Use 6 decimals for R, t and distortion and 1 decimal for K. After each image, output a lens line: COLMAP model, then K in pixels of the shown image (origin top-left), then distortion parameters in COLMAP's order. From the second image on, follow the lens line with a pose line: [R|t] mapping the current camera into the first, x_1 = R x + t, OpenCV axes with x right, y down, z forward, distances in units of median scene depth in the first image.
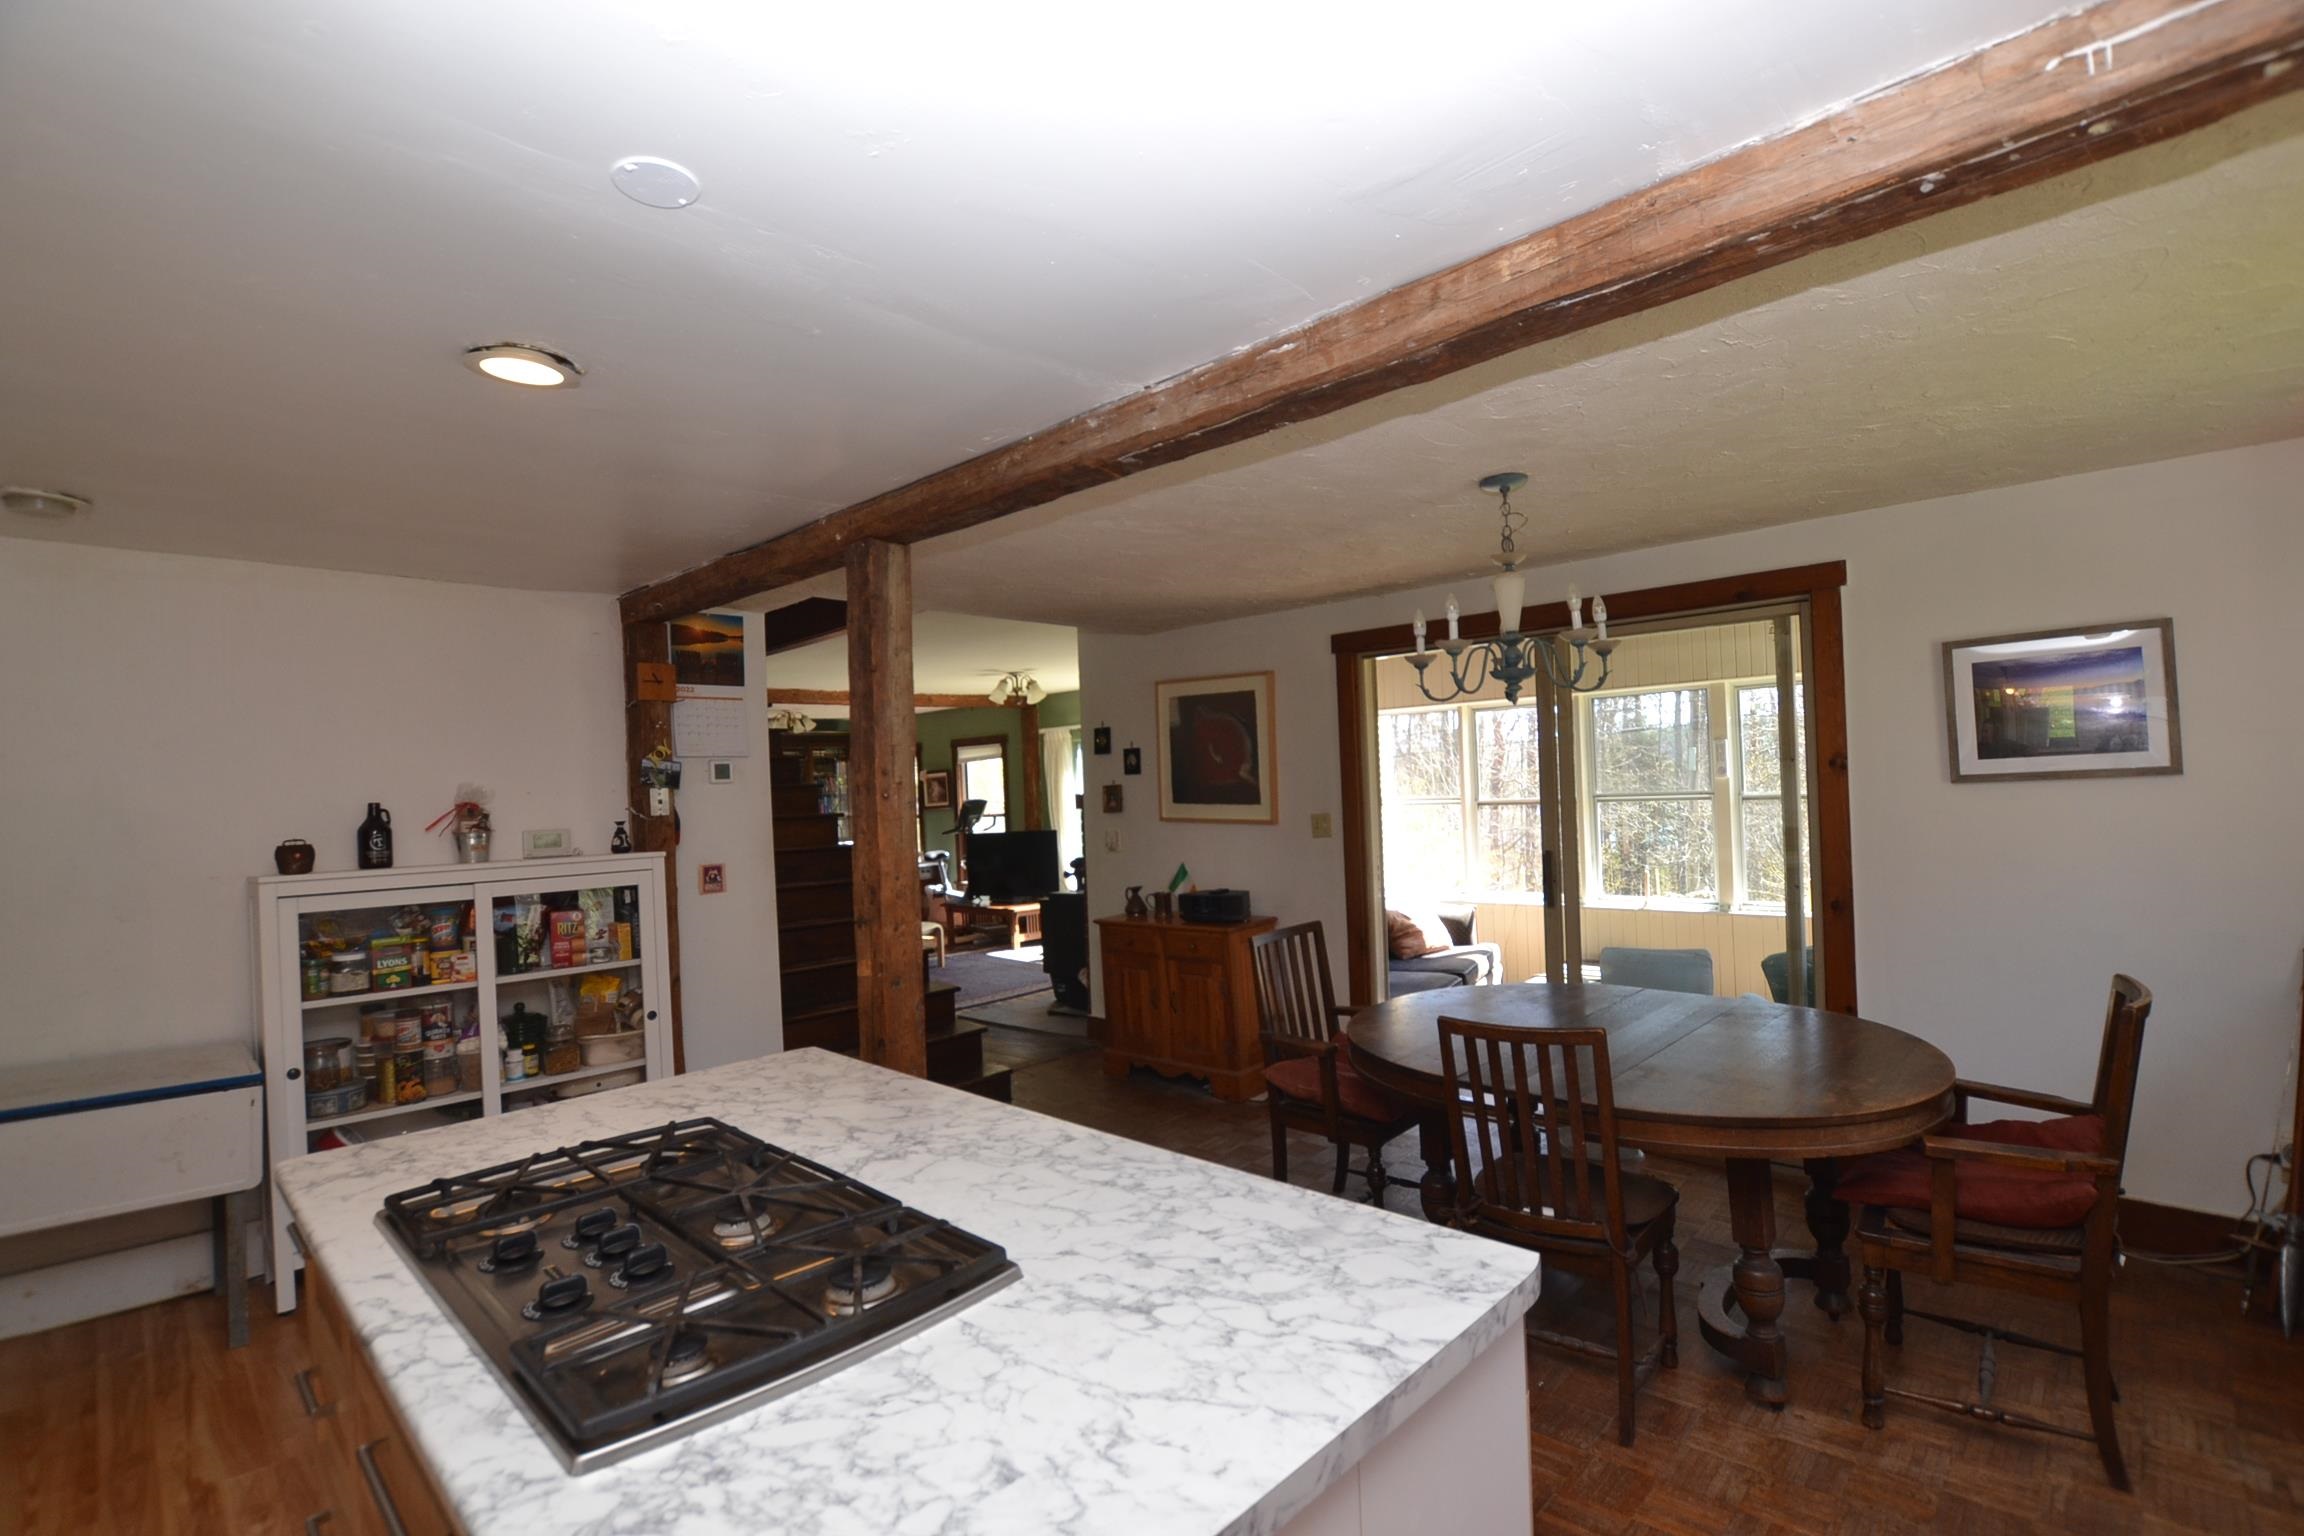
lens RADIAL K [[1051.5, 0, 1155.5], [0, 1051.5, 775.0], [0, 0, 1]] dist [-0.040371, 0.007131]
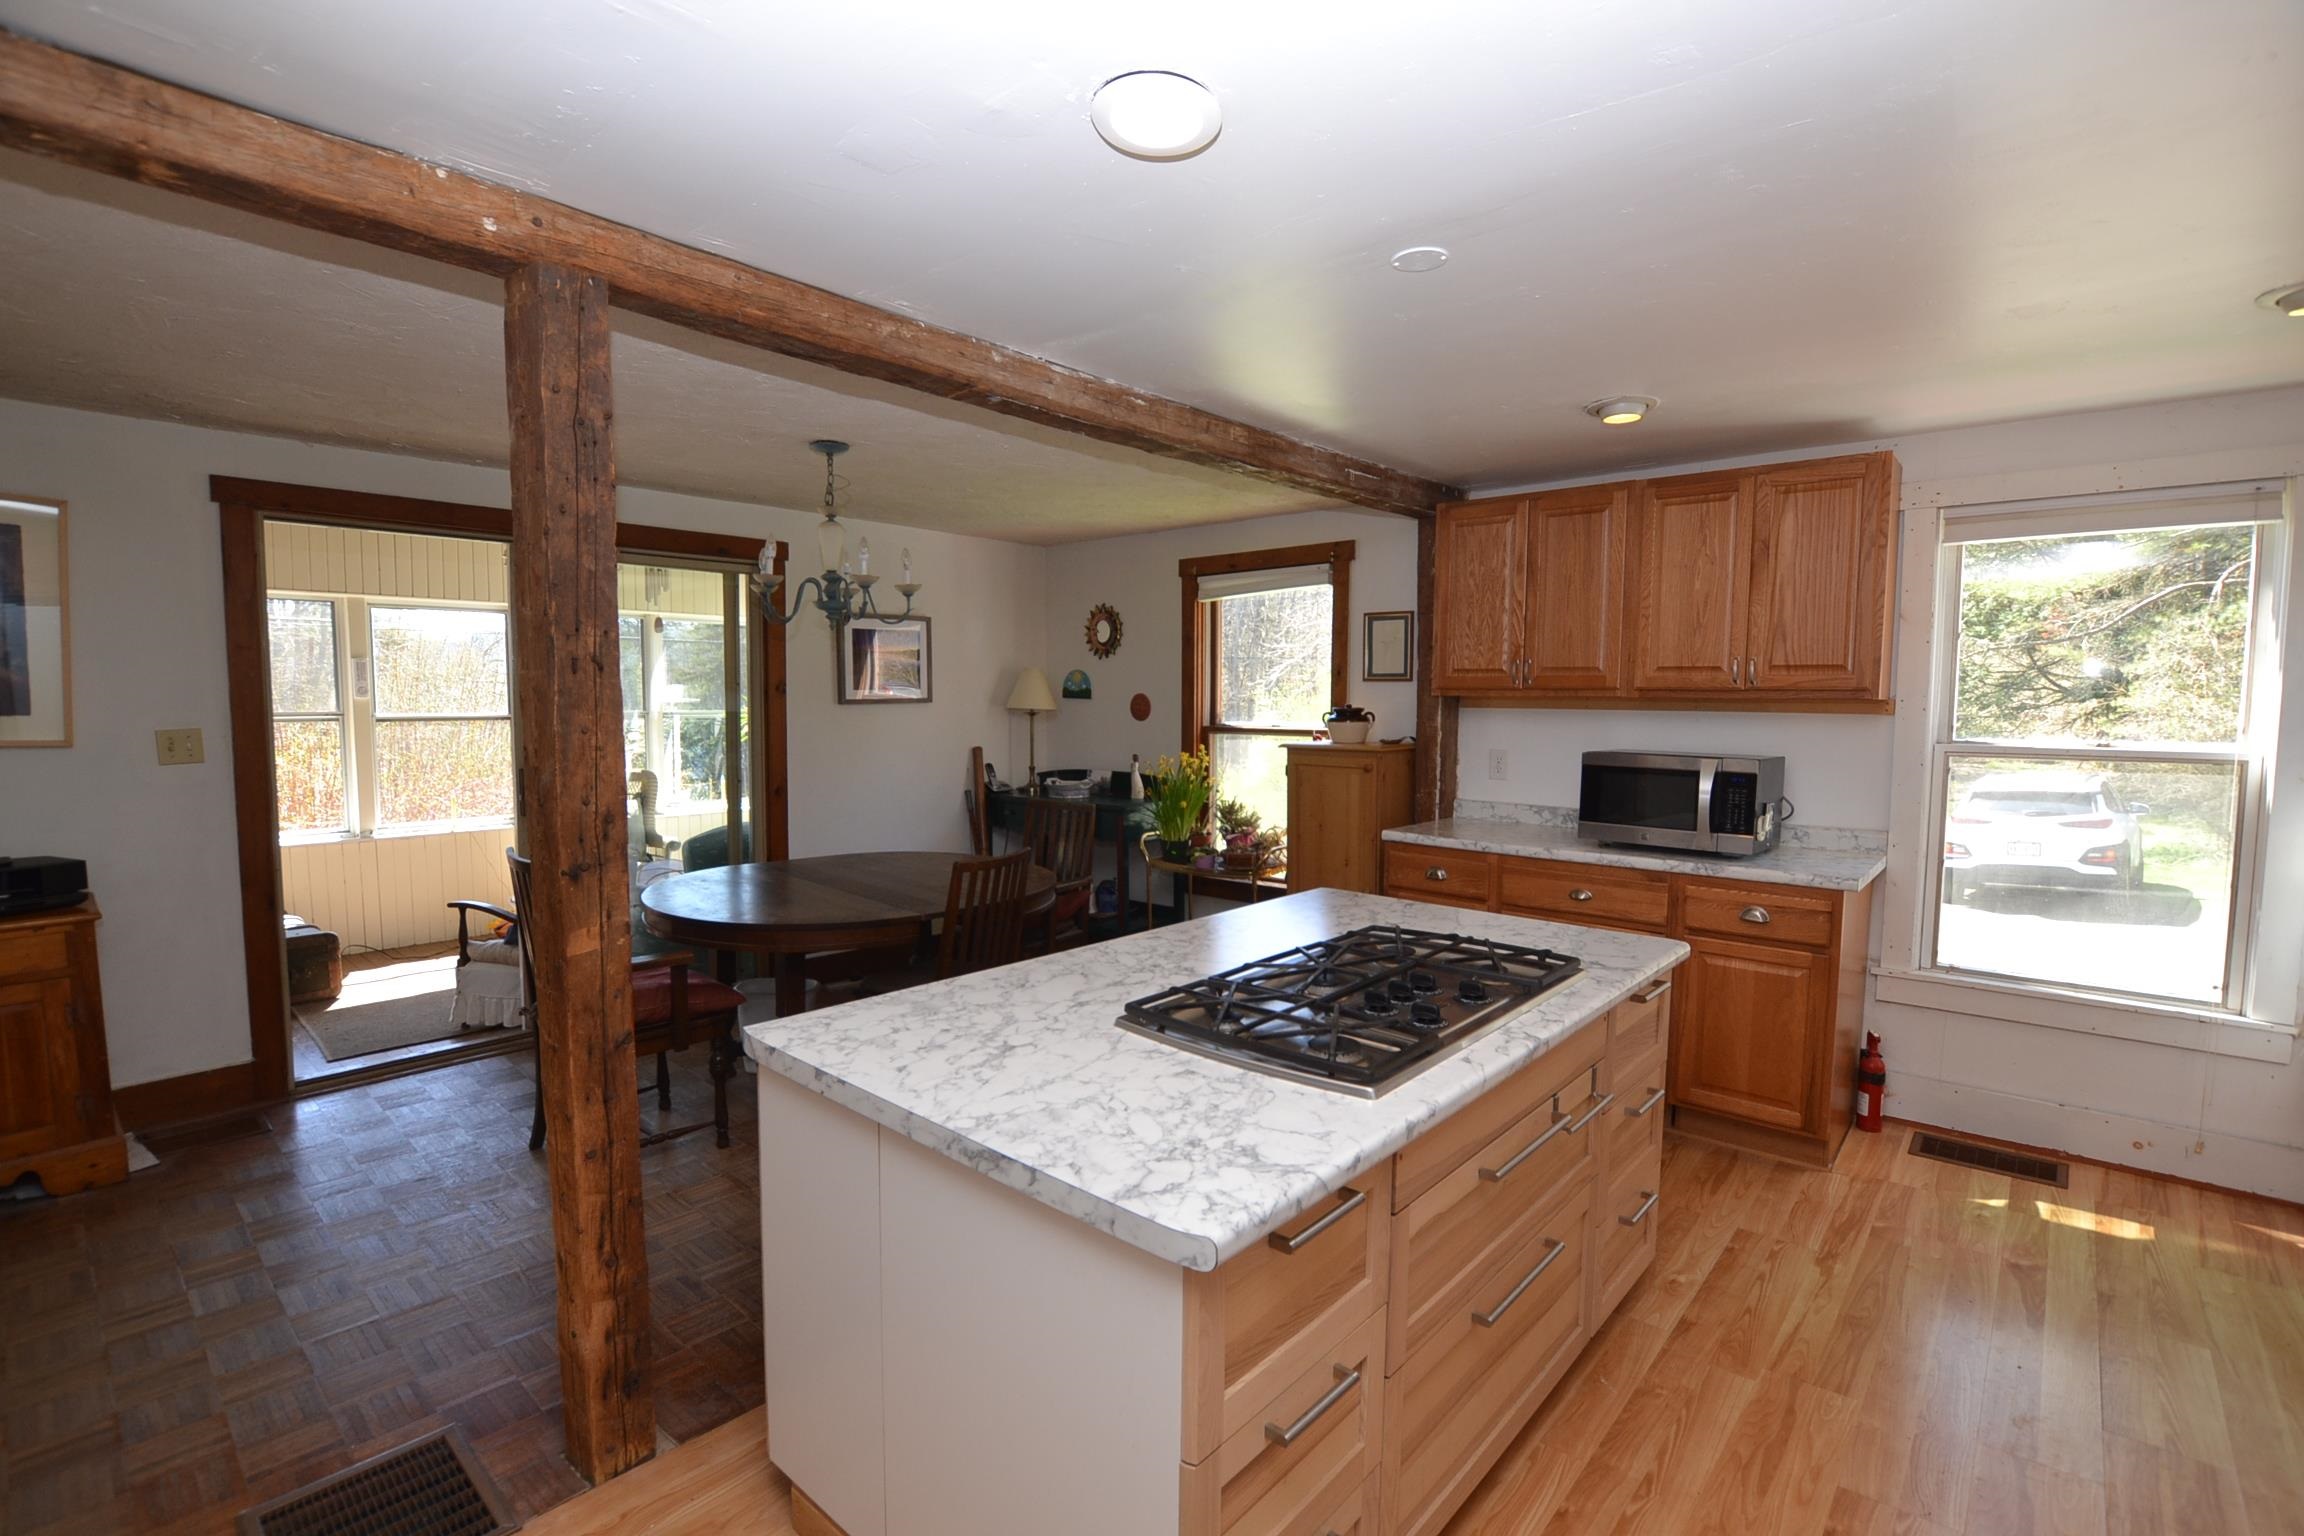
lens RADIAL K [[1051.5, 0, 1155.5], [0, 1051.5, 775.0], [0, 0, 1]] dist [-0.040371, 0.007131]
pose [[-0.039837, -0.038813, 0.998452, -0.536903], [-0.019442, 0.999086, 0.038062, 0.028920], [-0.999017, -0.017896, -0.040555, 0.388010]]
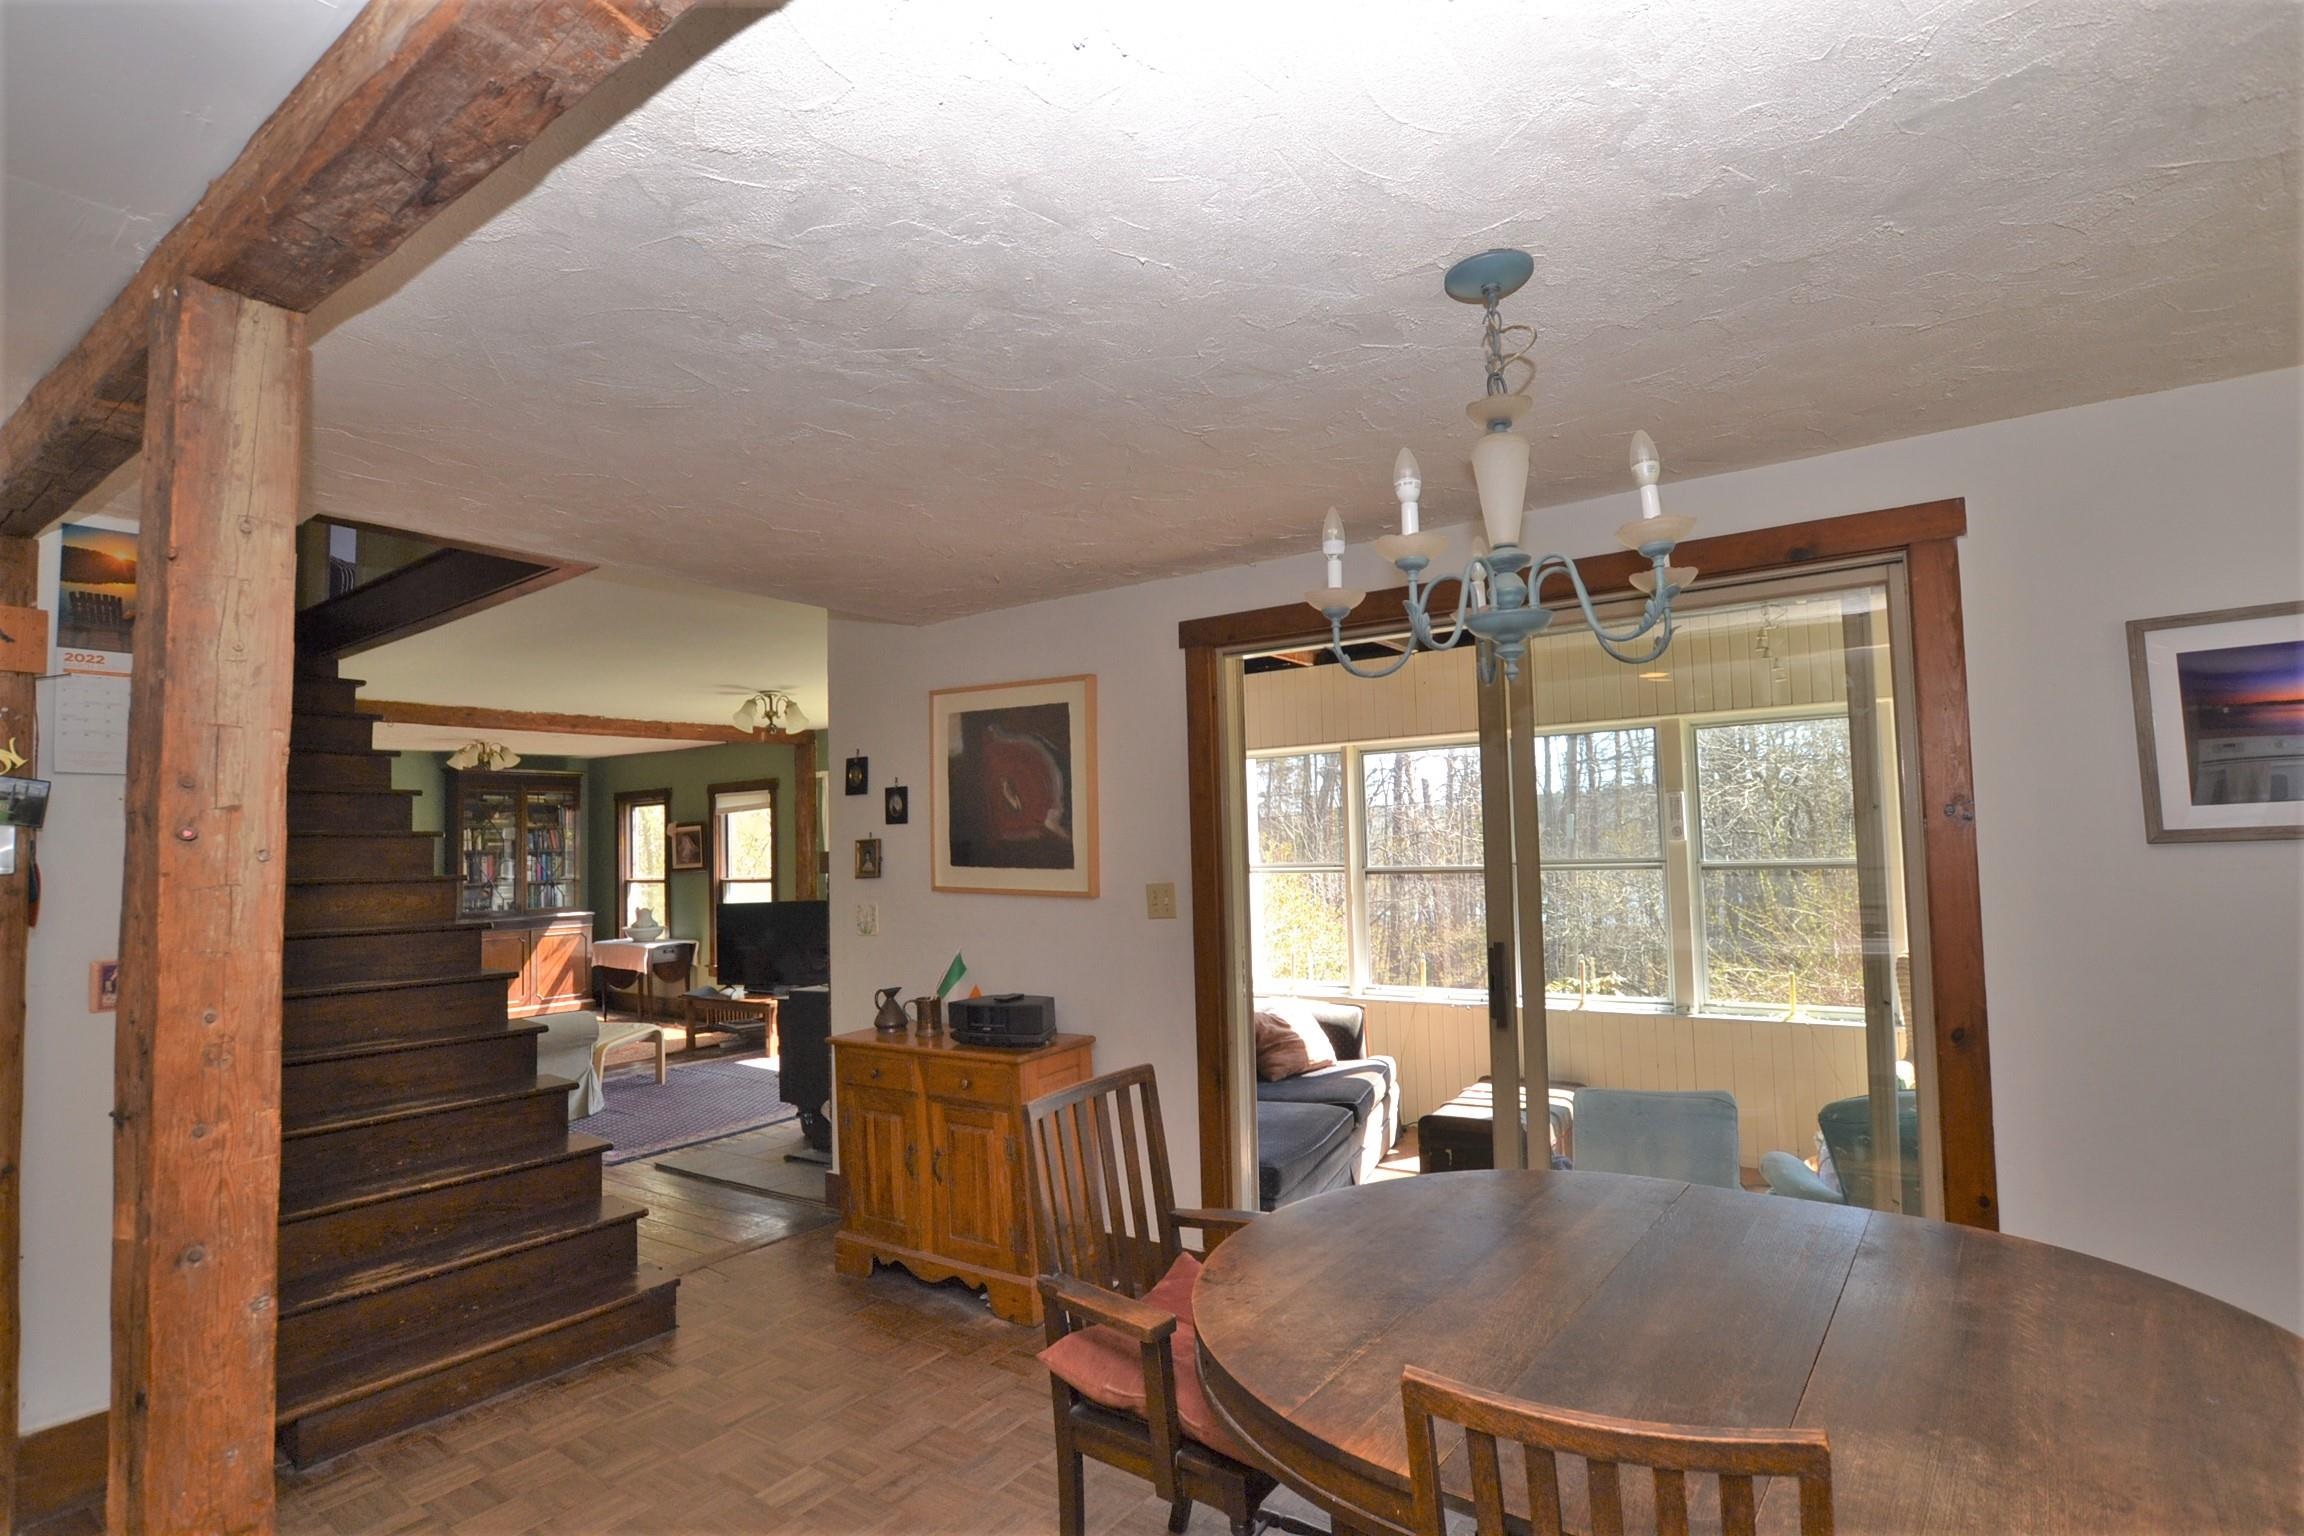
lens RADIAL K [[1132.8, 0, 1152.2], [0, 1132.8, 776.4], [0, 0, 1]] dist [-0.023934, 0.000634]
pose [[0.990554, 0.021453, 0.135434, 0.050471], [-0.013870, 0.998296, -0.056683, 0.009262], [-0.136420, 0.054270, 0.989164, 0.268349]]
